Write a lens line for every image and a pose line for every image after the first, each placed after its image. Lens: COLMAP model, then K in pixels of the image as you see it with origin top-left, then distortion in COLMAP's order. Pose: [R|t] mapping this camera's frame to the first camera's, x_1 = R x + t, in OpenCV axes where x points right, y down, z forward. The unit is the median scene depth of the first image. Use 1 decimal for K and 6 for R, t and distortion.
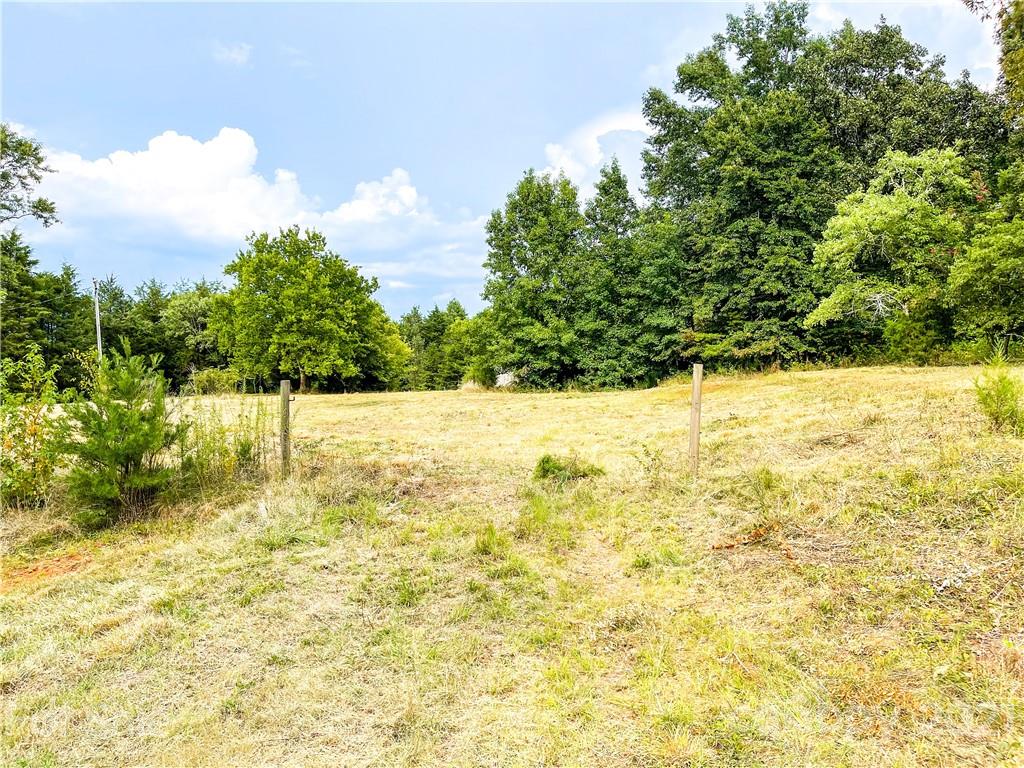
lens RADIAL K [[754.6, 0, 512.0], [0, 754.6, 384.0], [0, 0, 1]] dist [0.096947, -0.144813]
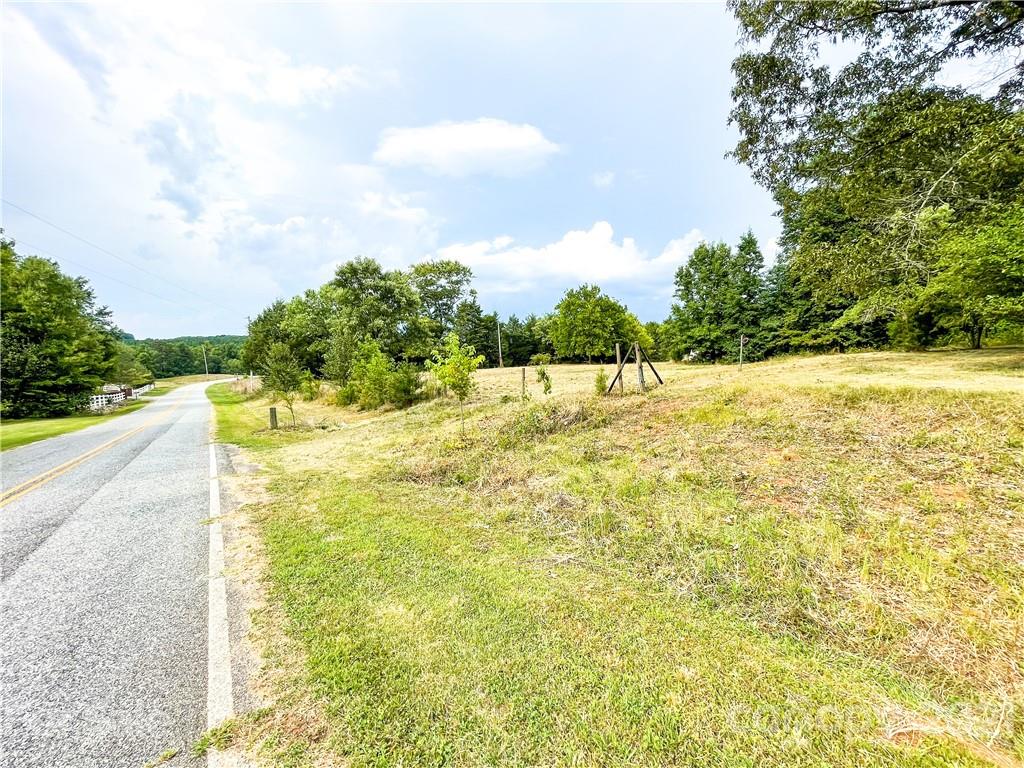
lens RADIAL K [[412.4, 0, 512.0], [0, 412.4, 384.0], [0, 0, 1]] dist [0.000566, -0.002457]
pose [[0.842787, 0.029123, -0.537460, 0.180983], [0.007762, 0.997774, 0.066236, -0.011874], [0.538192, -0.059994, 0.840684, -0.077826]]
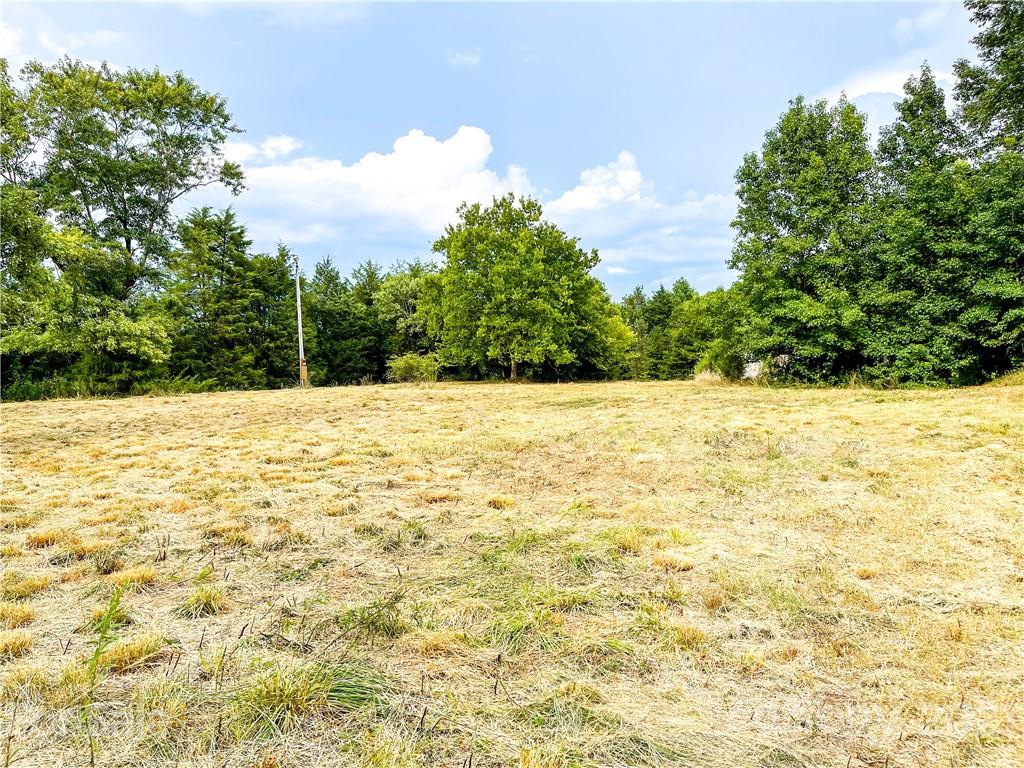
lens RADIAL K [[754.6, 0, 512.0], [0, 754.6, 384.0], [0, 0, 1]] dist [0.096947, -0.144813]
pose [[0.959040, 0.017556, -0.282726, -0.029480], [-0.012359, 0.999720, 0.020156, -0.004164], [0.283001, -0.015836, 0.958989, 0.170667]]
